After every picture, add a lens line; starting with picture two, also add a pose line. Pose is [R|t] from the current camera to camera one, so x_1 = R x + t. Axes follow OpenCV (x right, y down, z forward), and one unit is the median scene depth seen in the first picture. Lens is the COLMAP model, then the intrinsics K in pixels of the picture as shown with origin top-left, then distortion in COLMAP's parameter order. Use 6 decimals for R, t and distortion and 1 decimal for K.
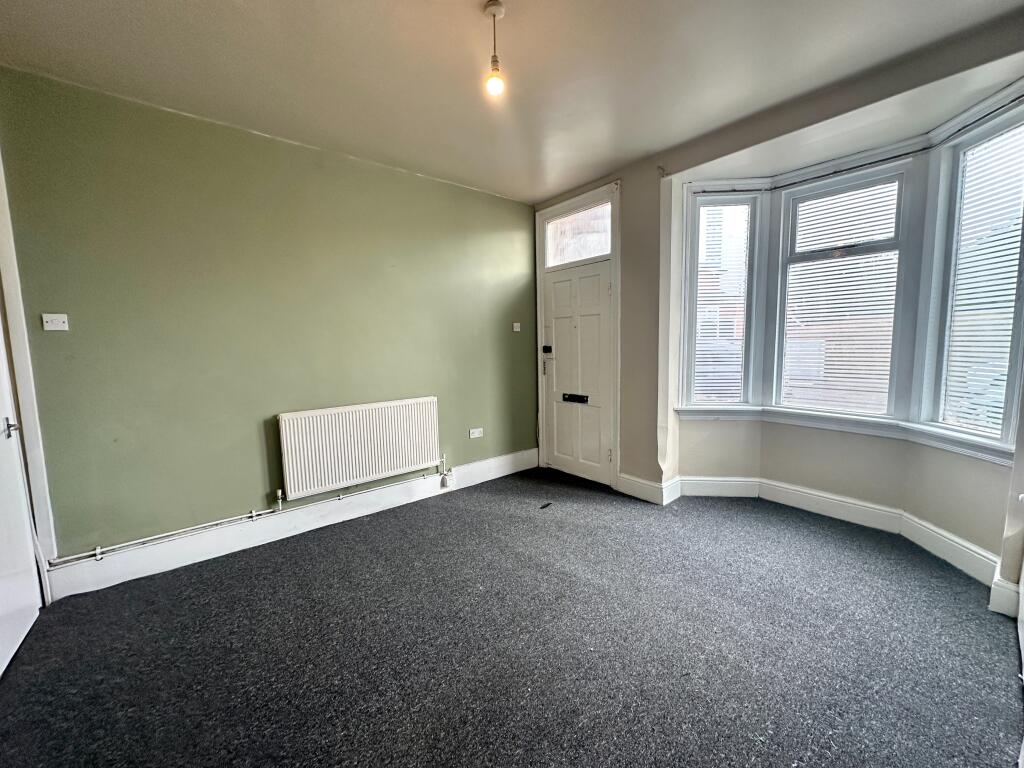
lens RADIAL K [[408.0, 0, 512.0], [0, 408.0, 384.0], [0, 0, 1]] dist [-0.000704, 0.000021]
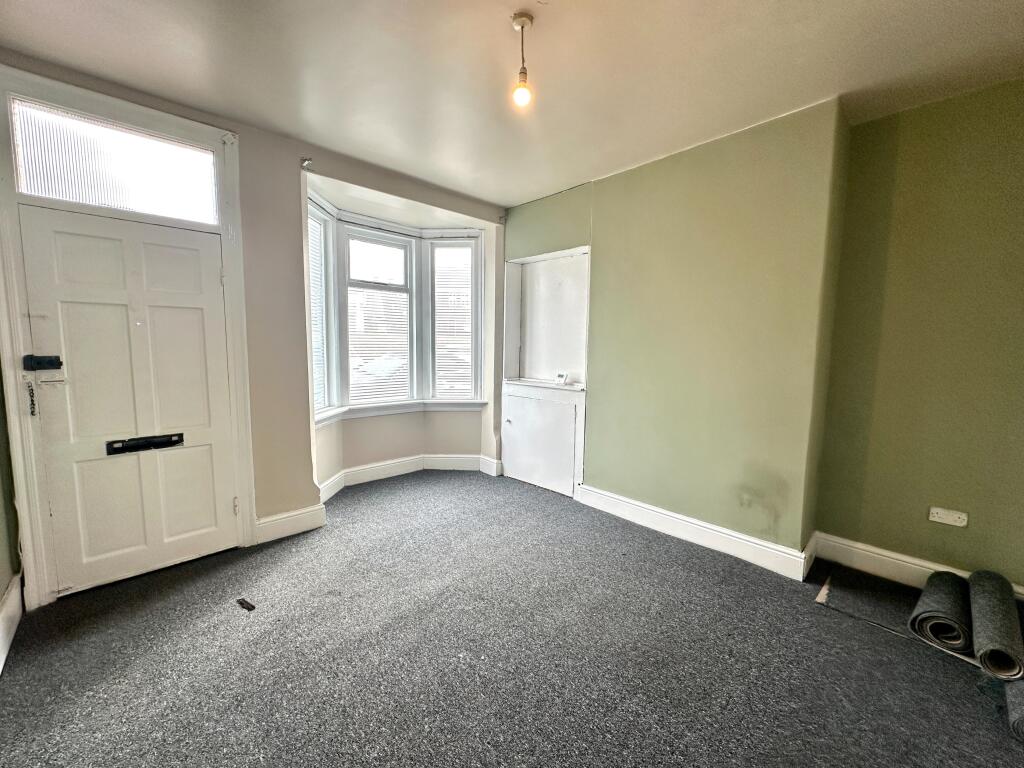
lens RADIAL K [[408.0, 0, 512.0], [0, 408.0, 384.0], [0, 0, 1]] dist [-0.000704, 0.000021]
pose [[-0.069677, -0.077943, 0.994520, -0.608105], [0.091914, 0.992201, 0.084201, -0.067629], [-0.993326, 0.097277, -0.061970, 0.645476]]
